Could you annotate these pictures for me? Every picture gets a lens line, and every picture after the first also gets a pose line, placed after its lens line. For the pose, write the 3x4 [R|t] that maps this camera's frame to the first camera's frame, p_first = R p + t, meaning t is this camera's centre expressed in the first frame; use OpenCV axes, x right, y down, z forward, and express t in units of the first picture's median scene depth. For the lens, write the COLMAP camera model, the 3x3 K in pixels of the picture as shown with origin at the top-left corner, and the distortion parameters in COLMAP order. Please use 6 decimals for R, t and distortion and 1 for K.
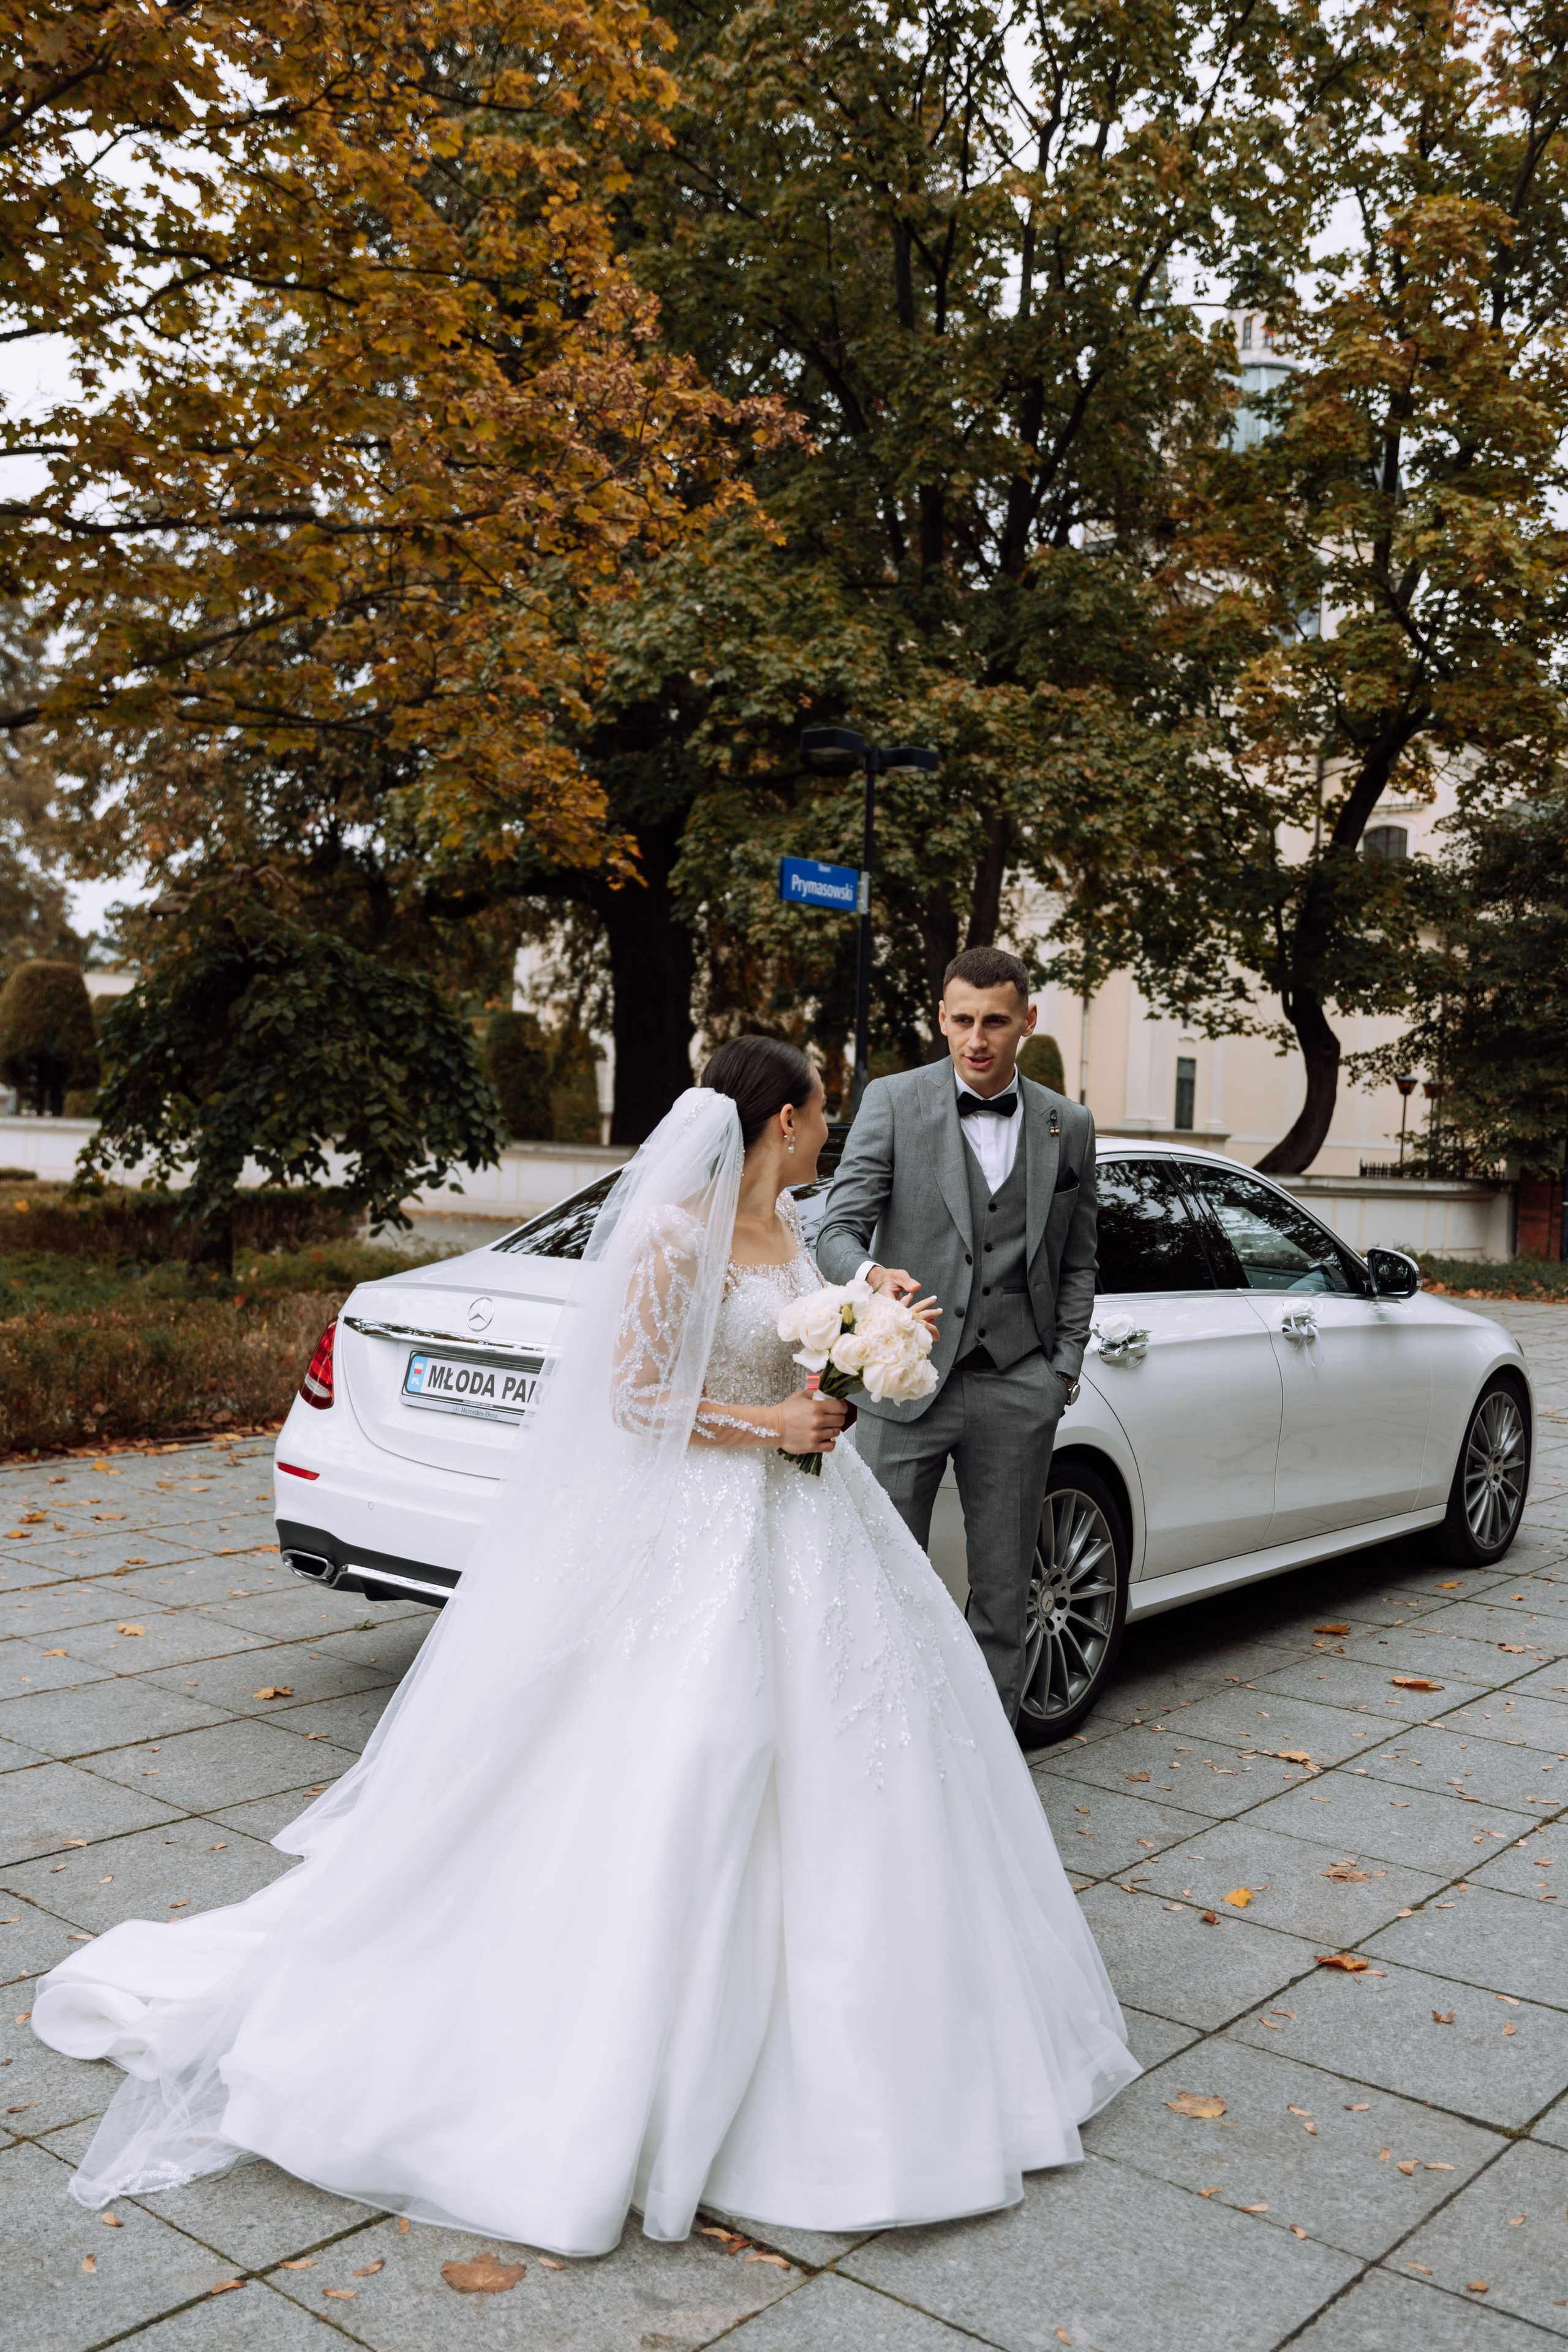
lens RADIAL K [[2140.8, 0, 775.7], [0, 2140.8, 1185.0], [0, 0, 1]] dist [-0.004696, 0.000000]
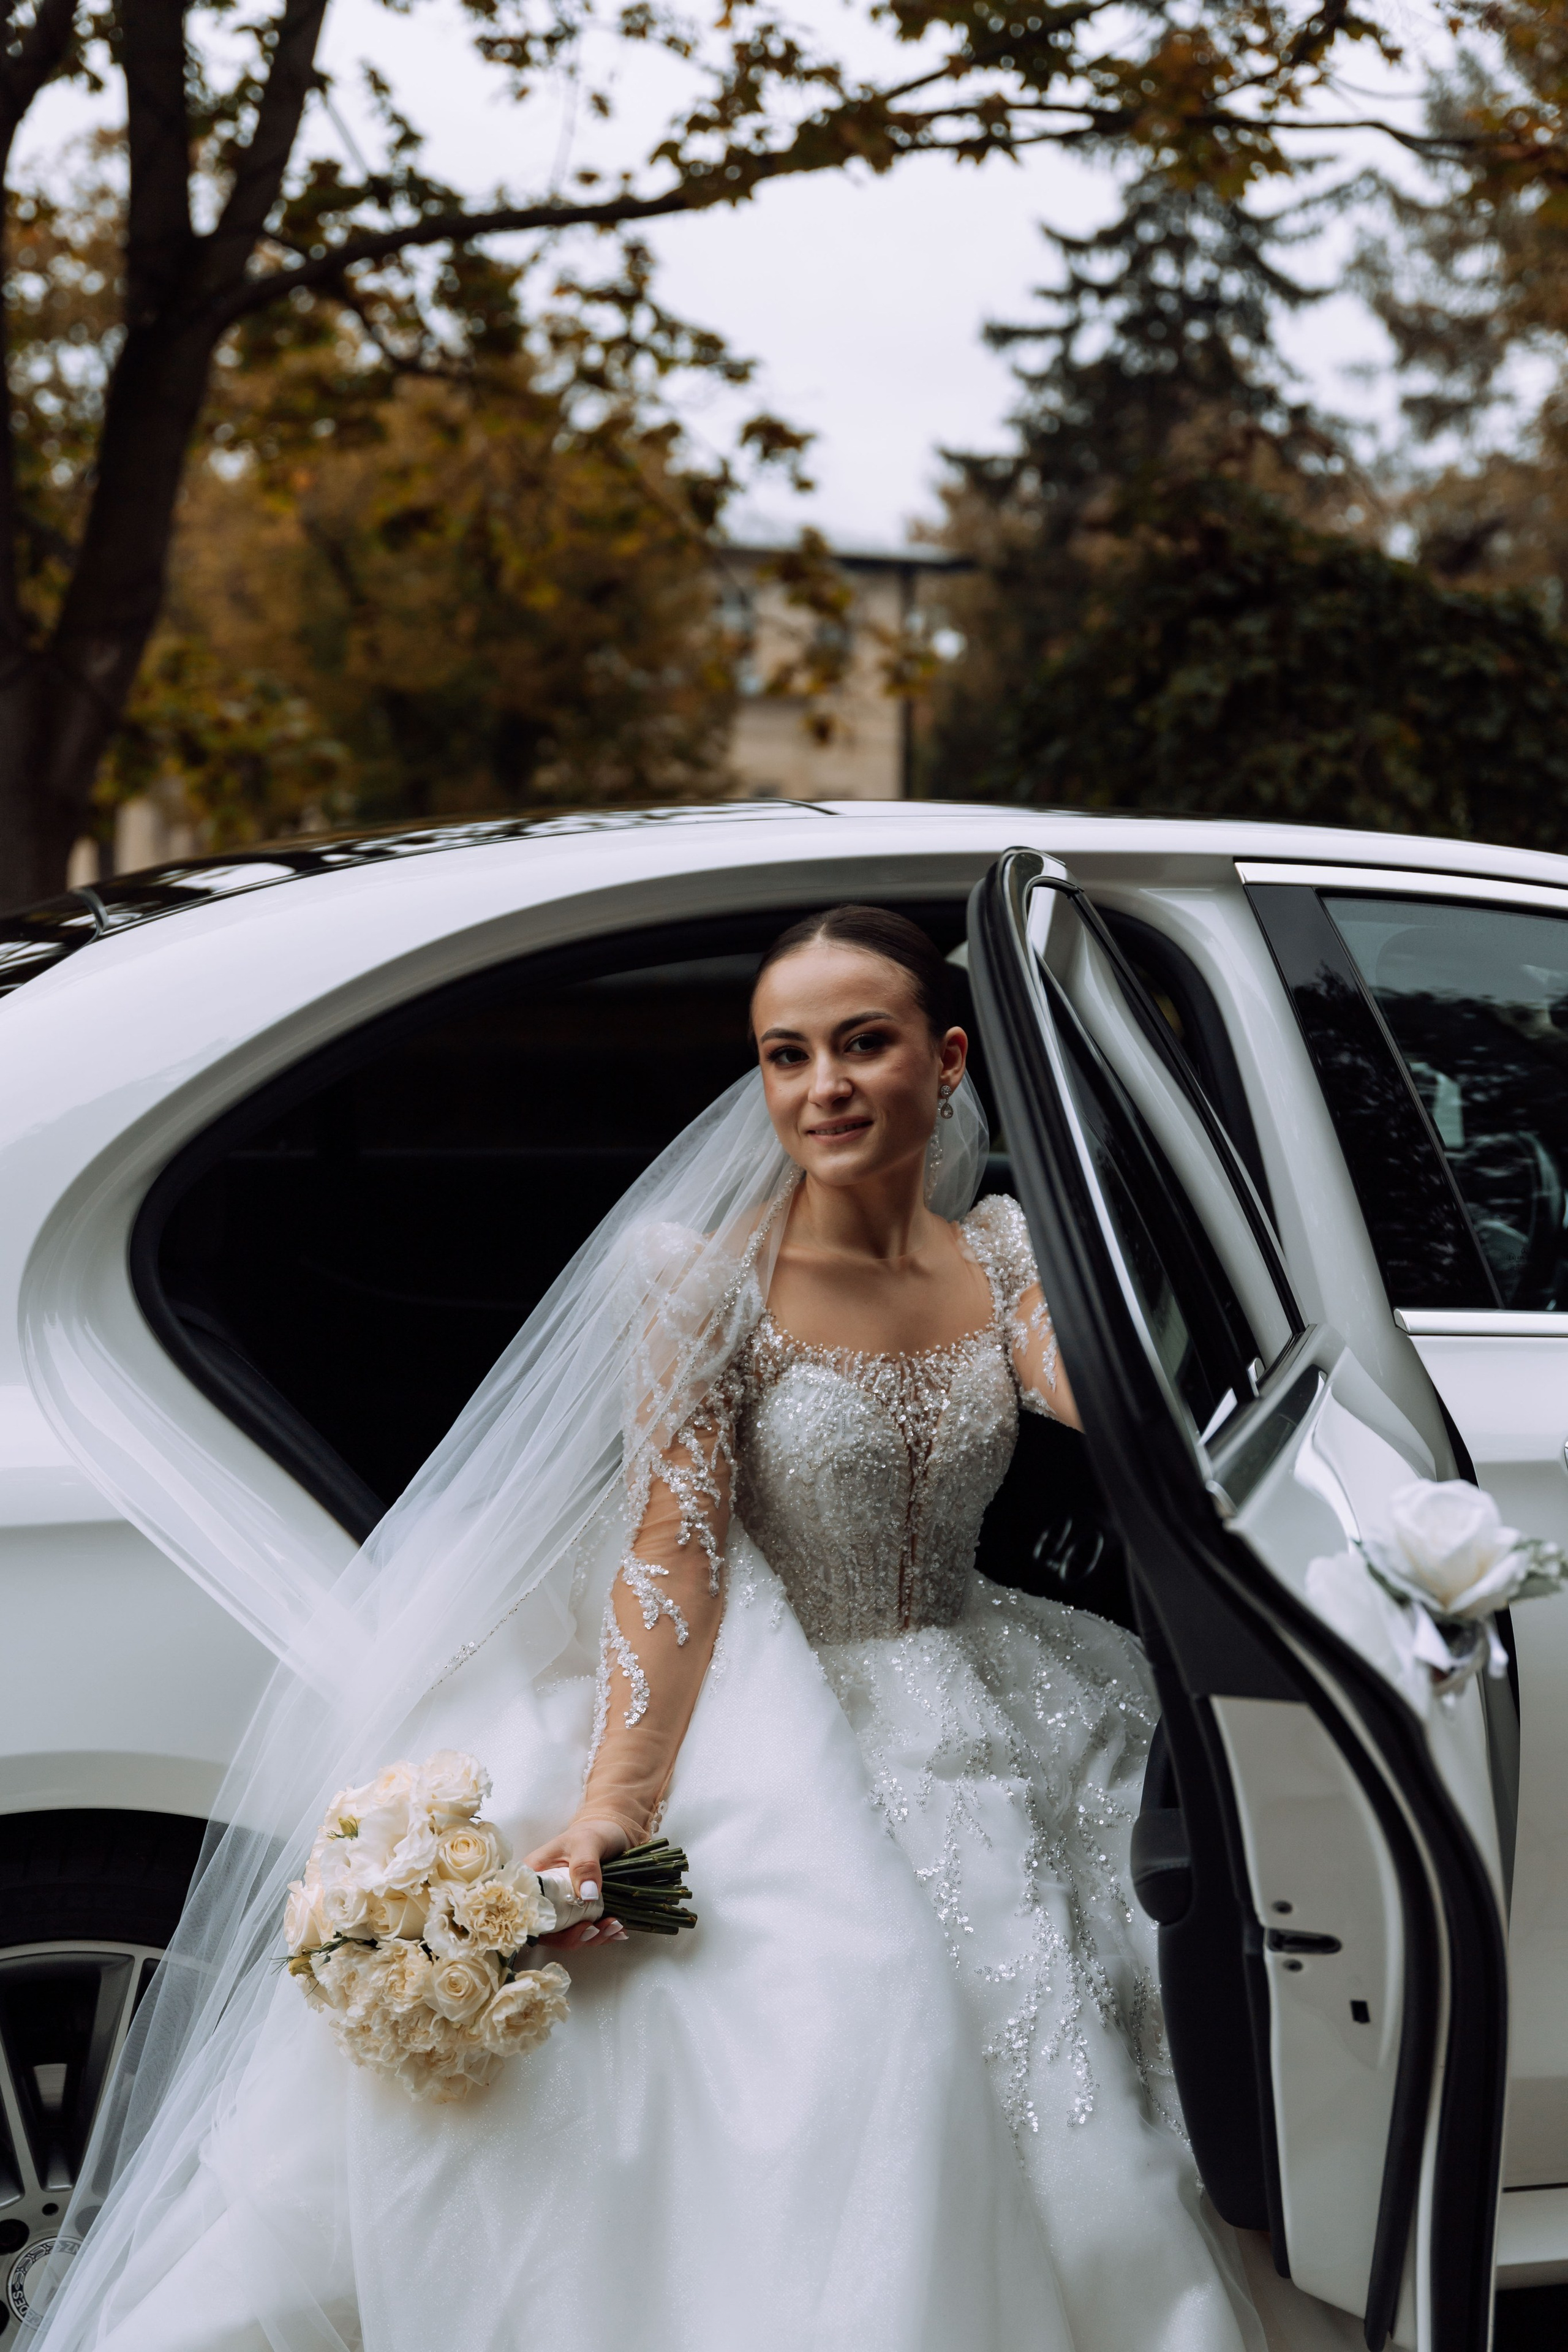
lens RADIAL K [[3298.9, 0, 787.5], [0, 3298.9, 1167.1], [0, 0, 1]] dist [-0.010218, 0.000000]
pose [[0.792912, 0.026060, -0.608779, 0.121397], [0.002083, 0.998963, 0.045475, 0.002253], [0.609333, -0.037326, 0.792035, 0.167003]]
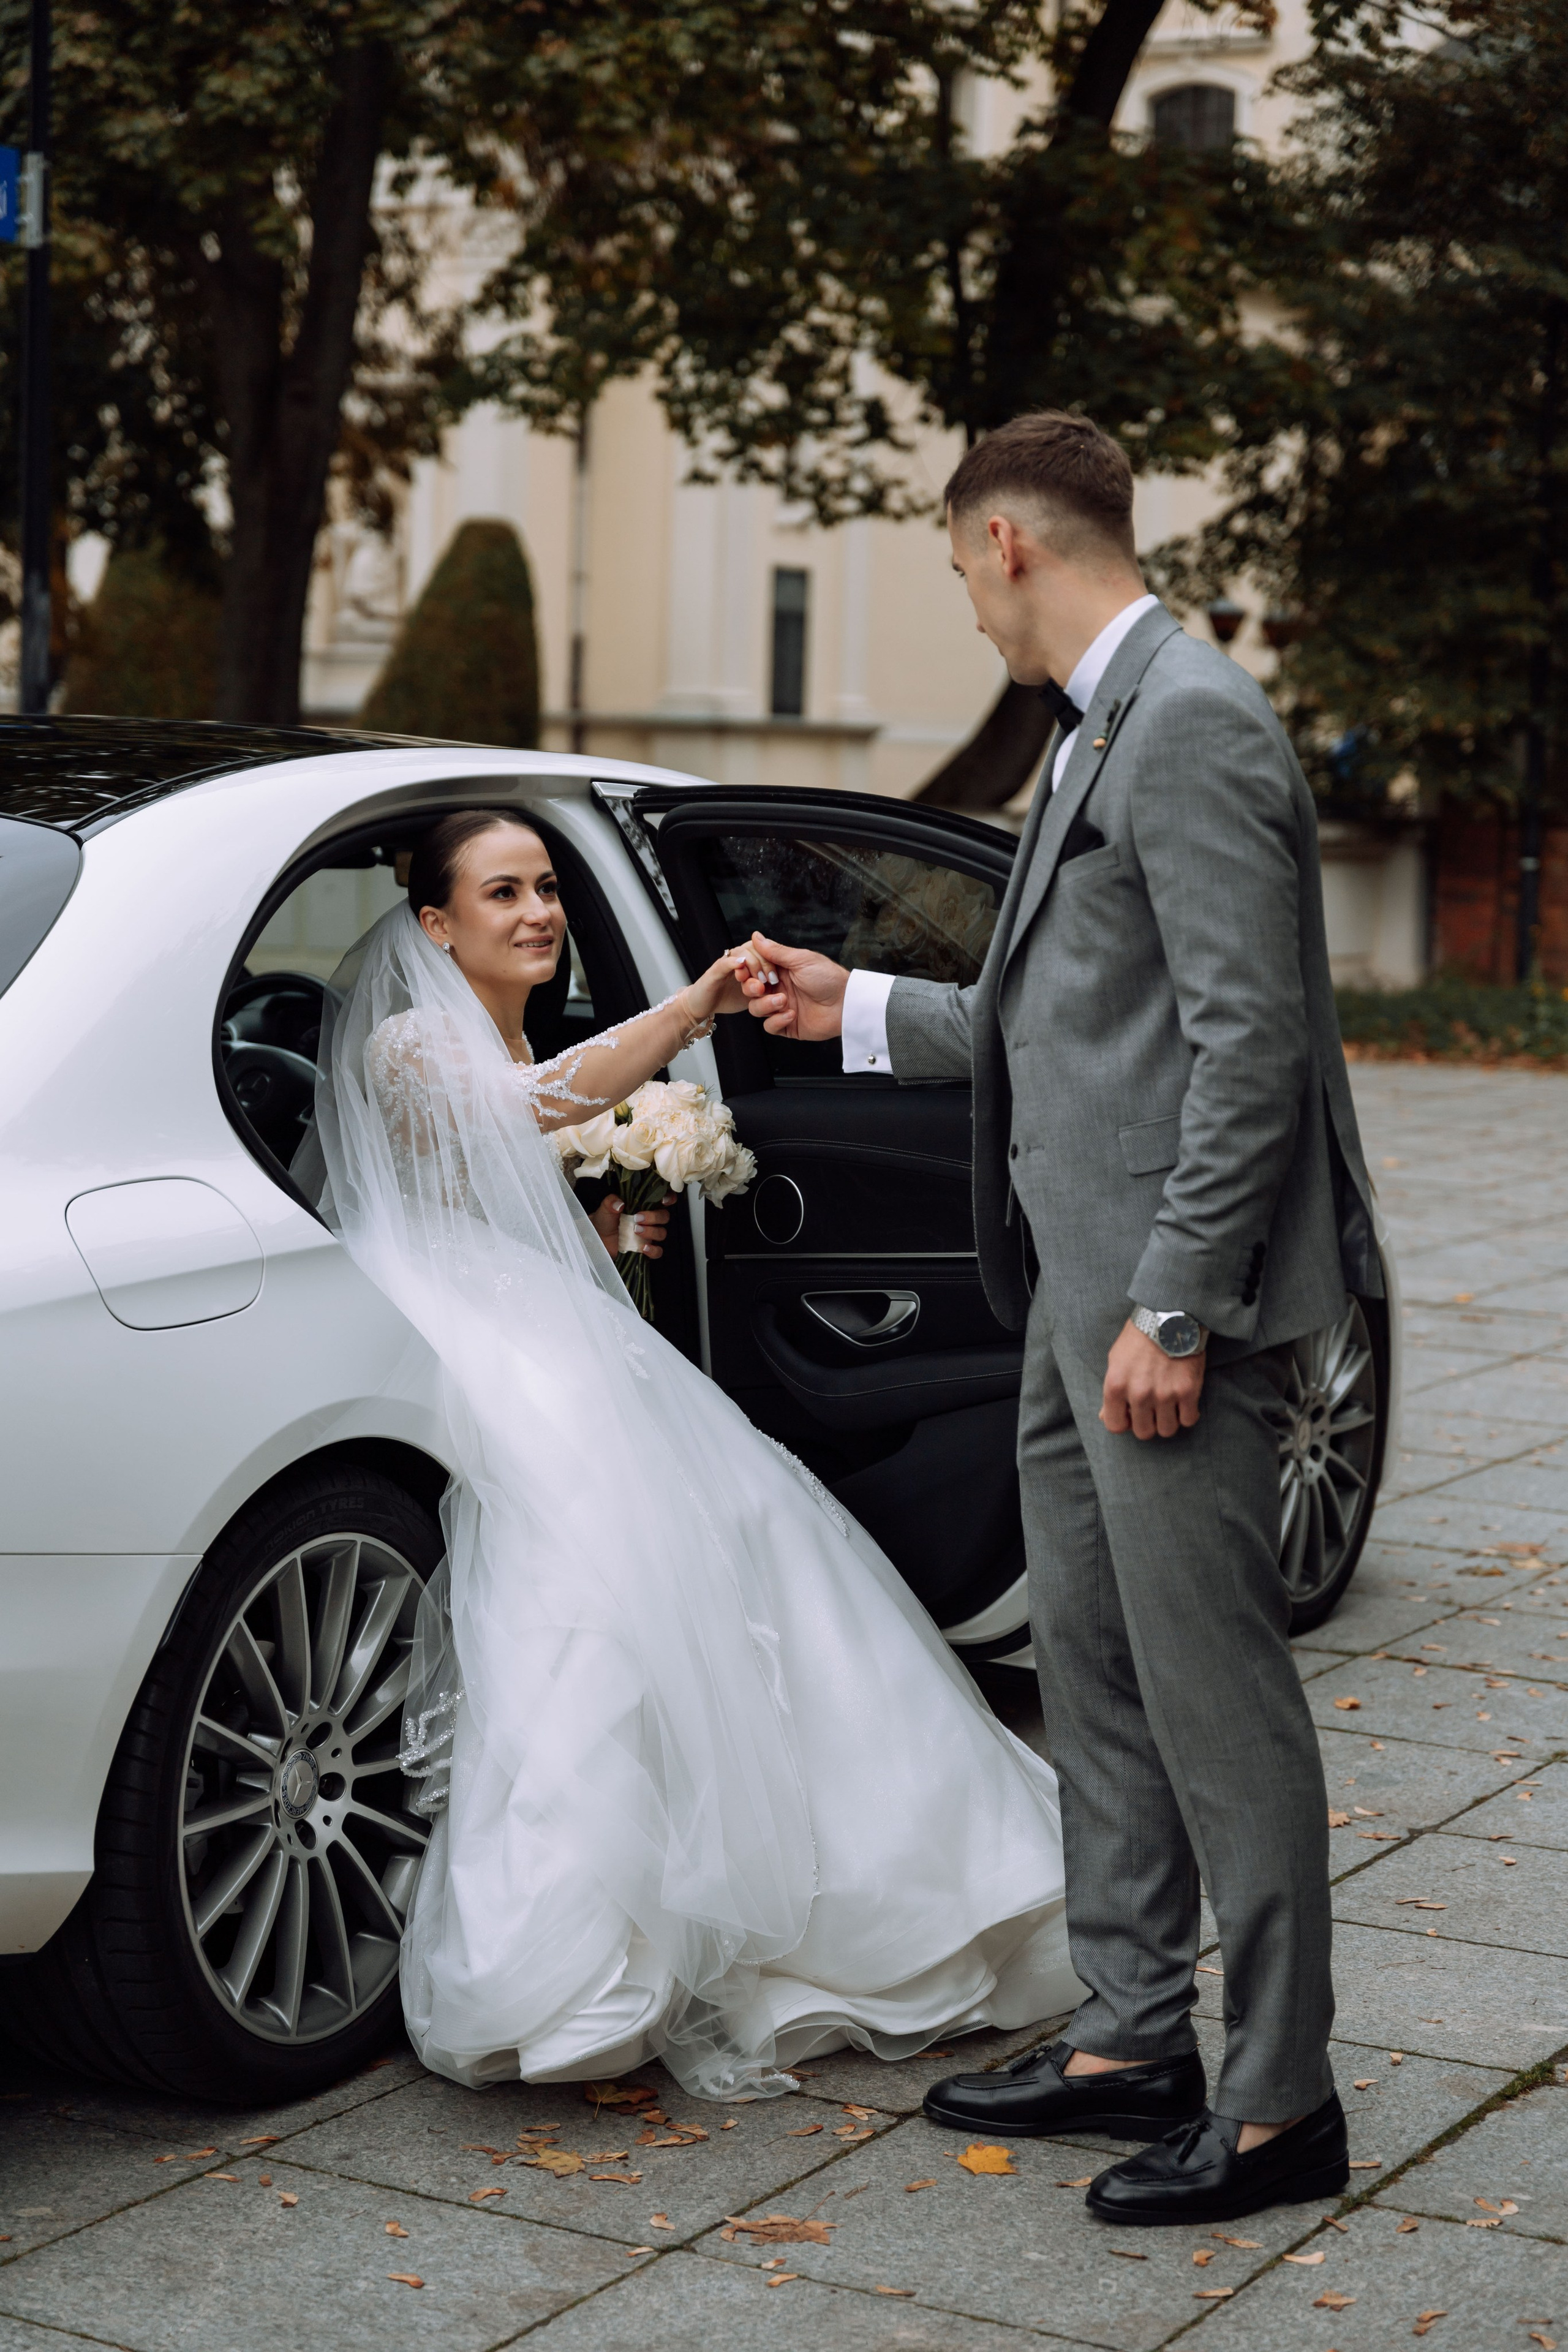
lens RADIAL K [[4463.1, 0, 763.1], [0, 4463.1, 1214.0], [0, 0, 1]] dist [0.001853, 0.000000]
pose [[0.983945, -0.026272, 0.176528, 0.014608], [0.011260, 0.996274, 0.085512, -0.000967], [-0.178117, -0.082151, 0.980574, 0.017615]]
